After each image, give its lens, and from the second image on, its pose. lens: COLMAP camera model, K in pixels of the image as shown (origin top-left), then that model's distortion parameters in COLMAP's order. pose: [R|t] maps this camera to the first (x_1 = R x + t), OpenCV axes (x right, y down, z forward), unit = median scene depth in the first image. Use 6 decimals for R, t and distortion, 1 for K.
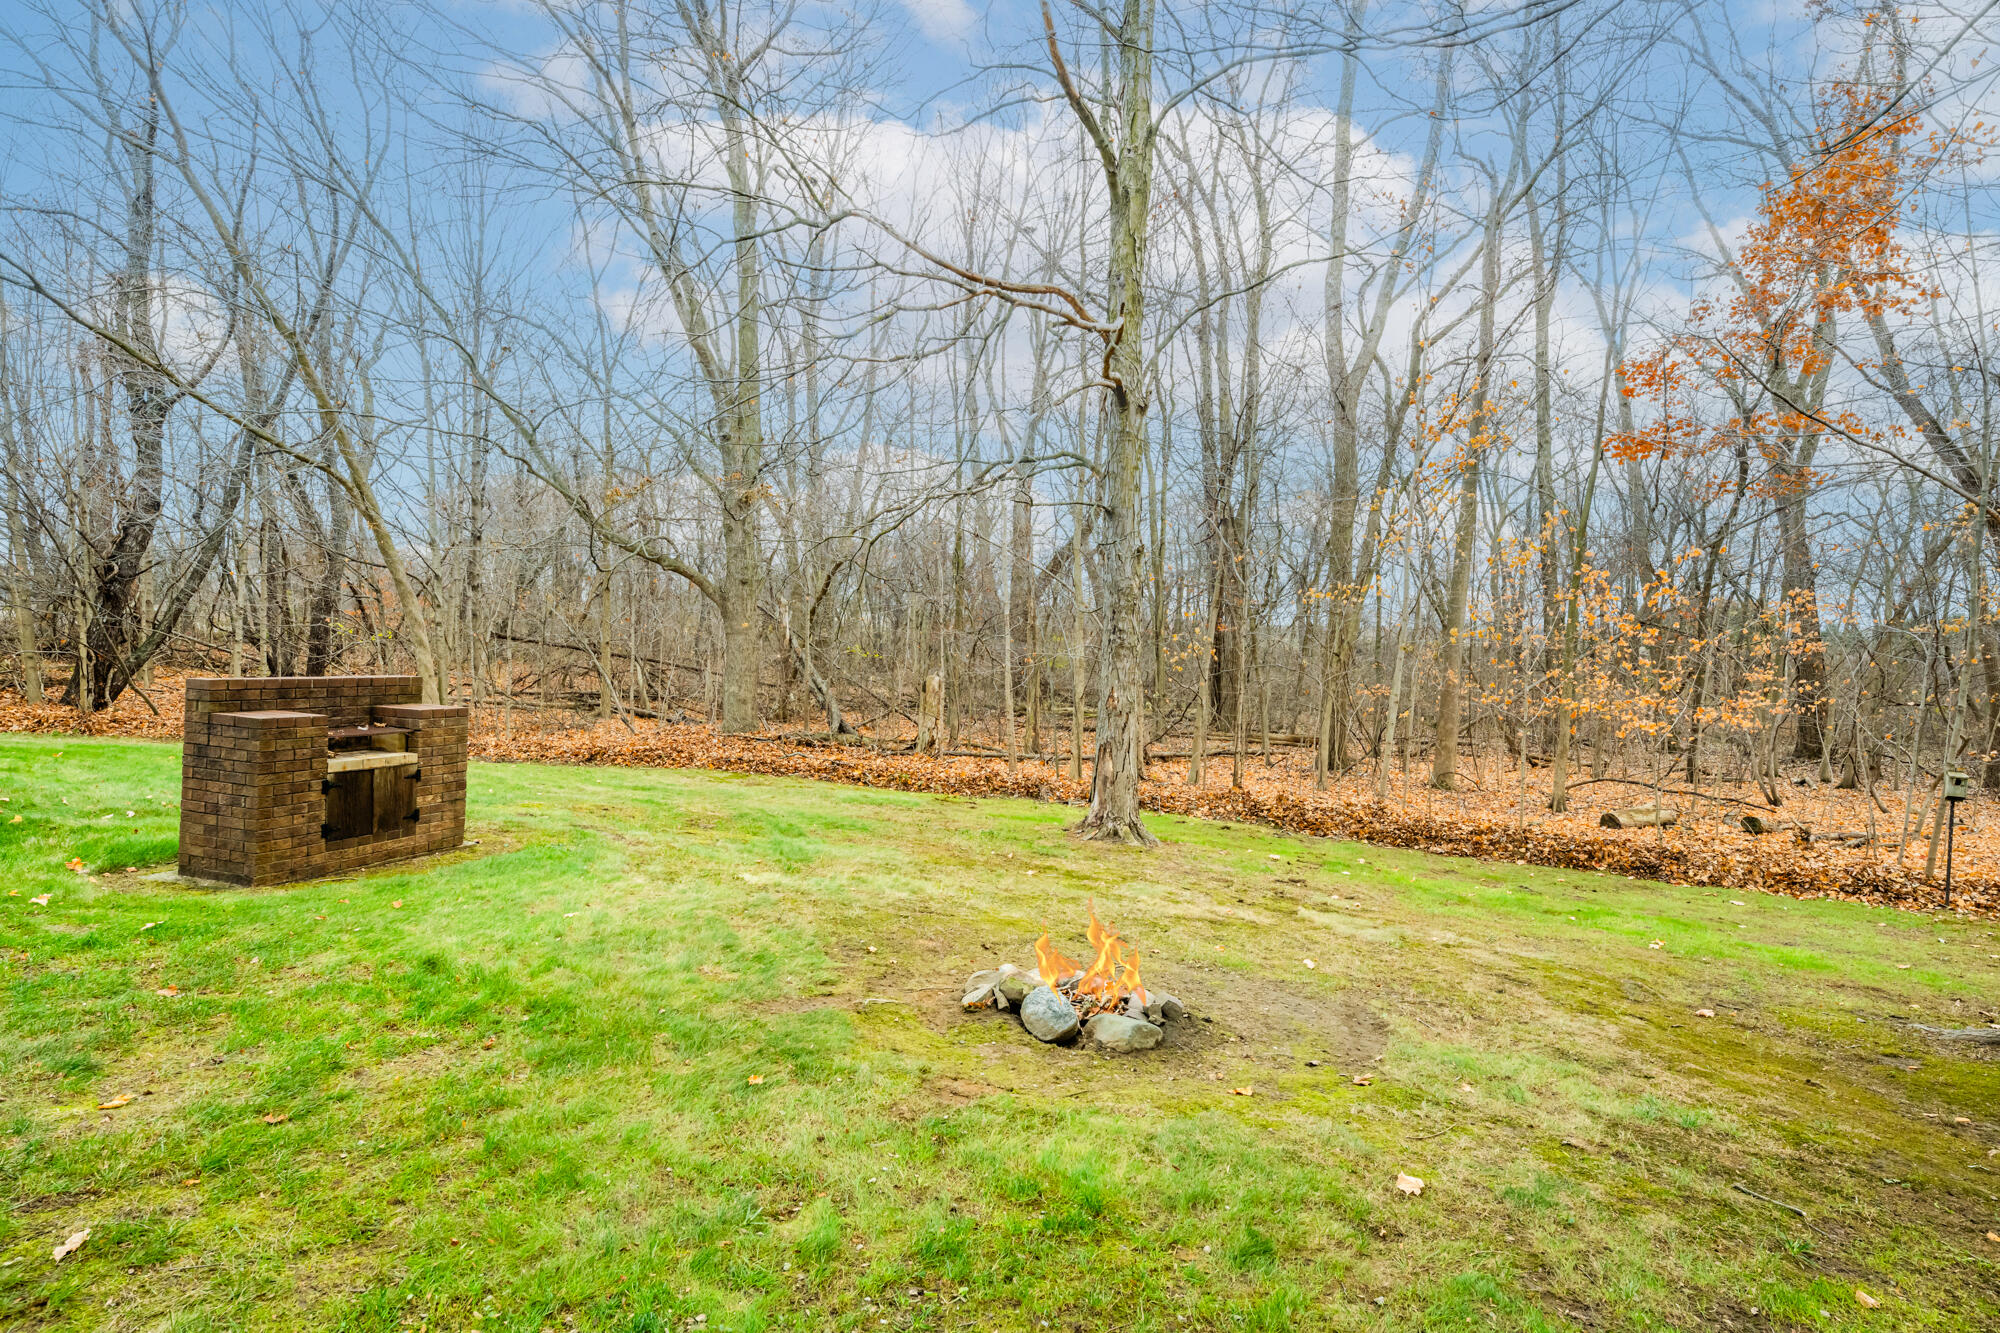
lens RADIAL K [[1012.6, 0, 1000.0], [0, 1012.6, 655.9], [0, 0, 1]] dist [0.000724, -0.003006]
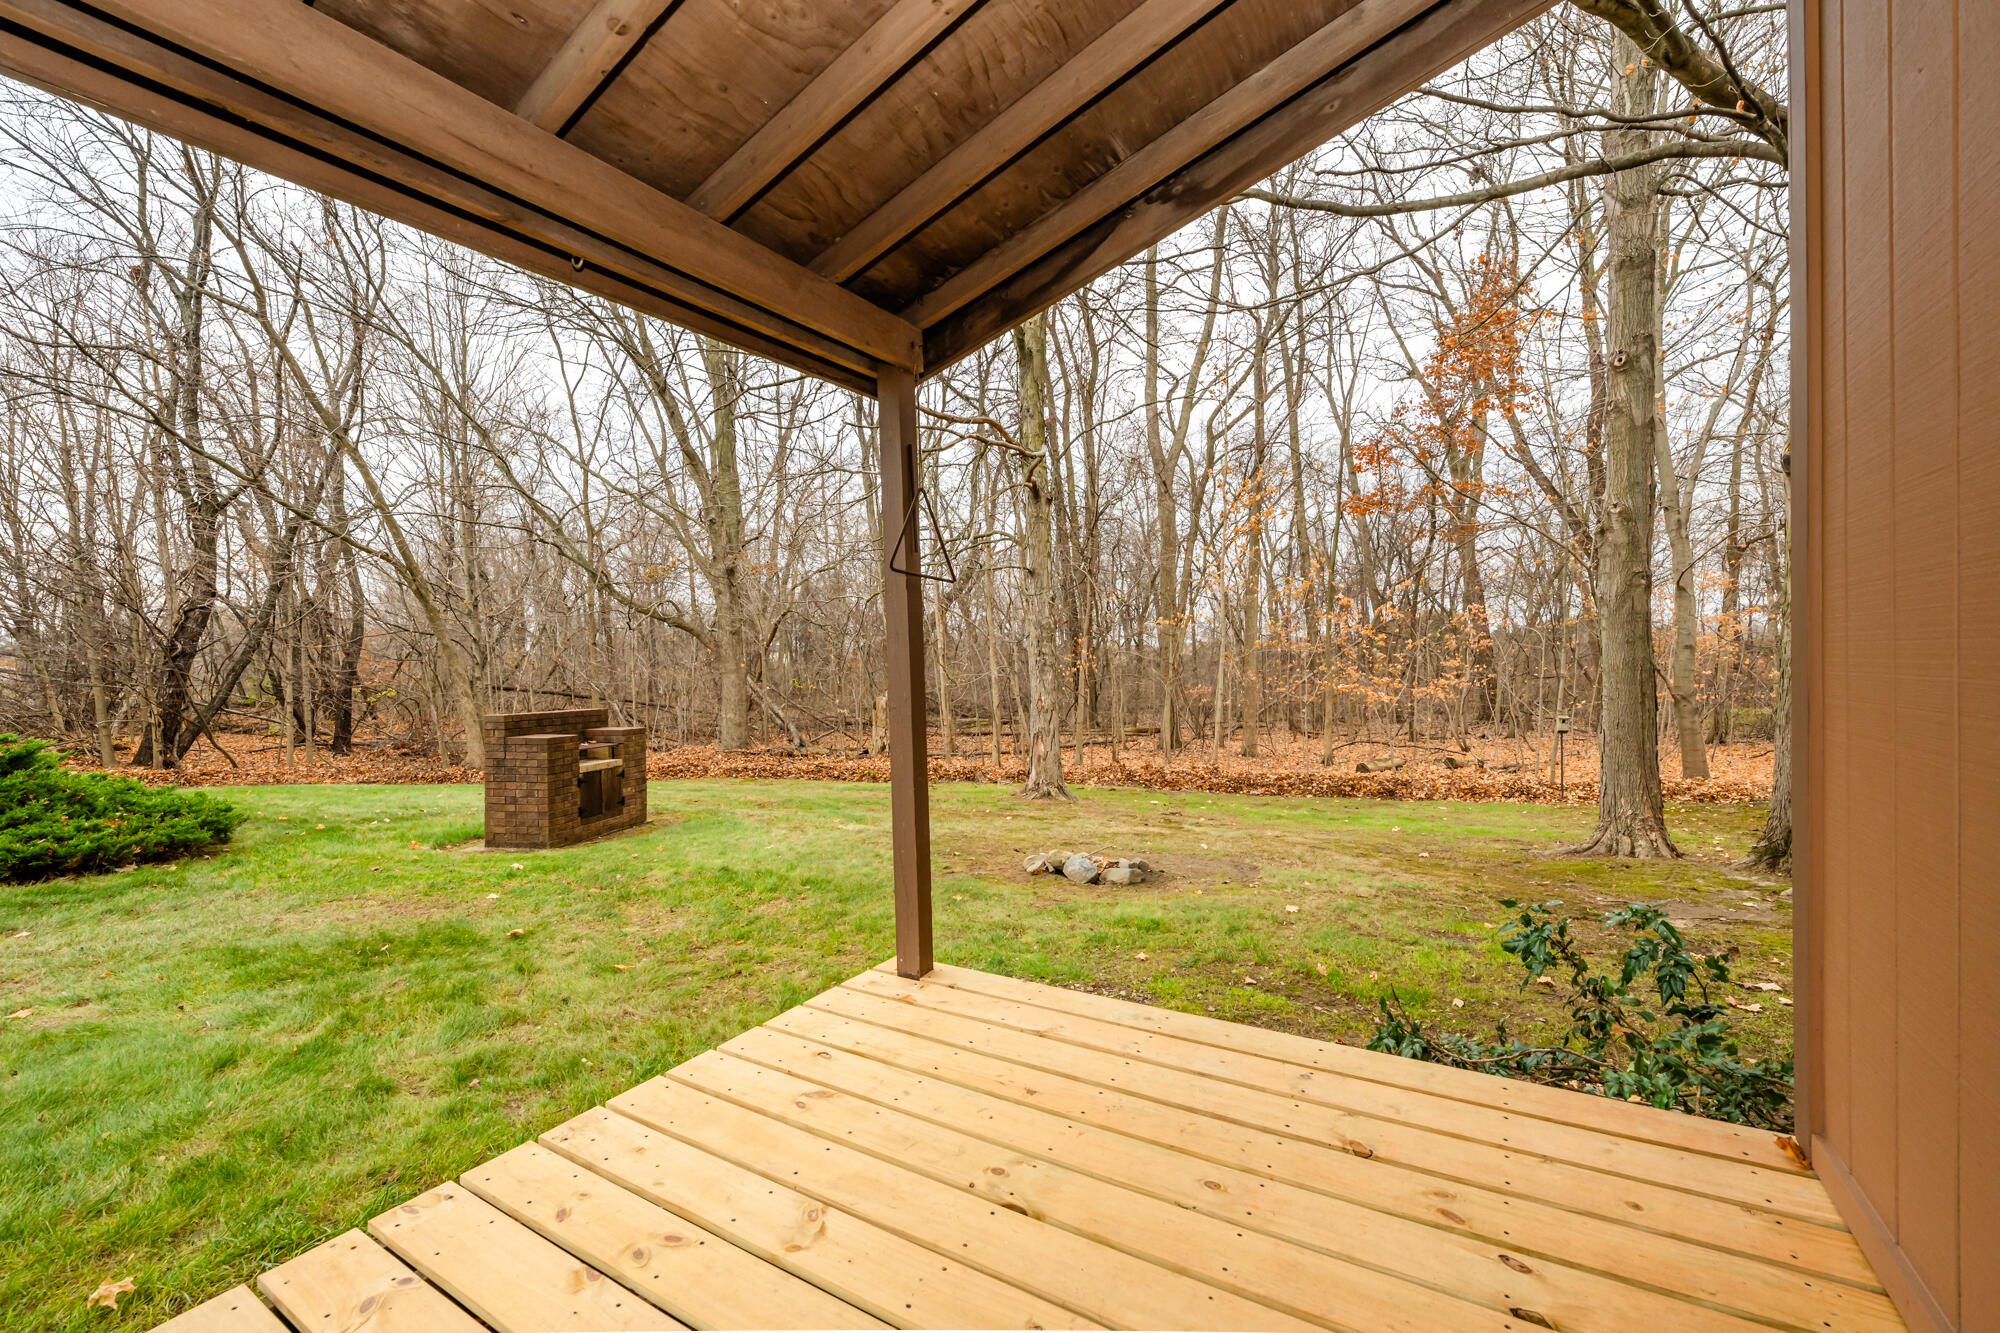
lens RADIAL K [[855.5, 0, 999.2], [0, 855.5, 676.3], [0, 0, 1]] dist [0.000145, 0.000132]
pose [[0.986934, -0.055684, 0.151200, -0.080643], [0.056563, 0.998398, -0.001515, 0.003097], [-0.150873, 0.010047, 0.988502, -0.122239]]
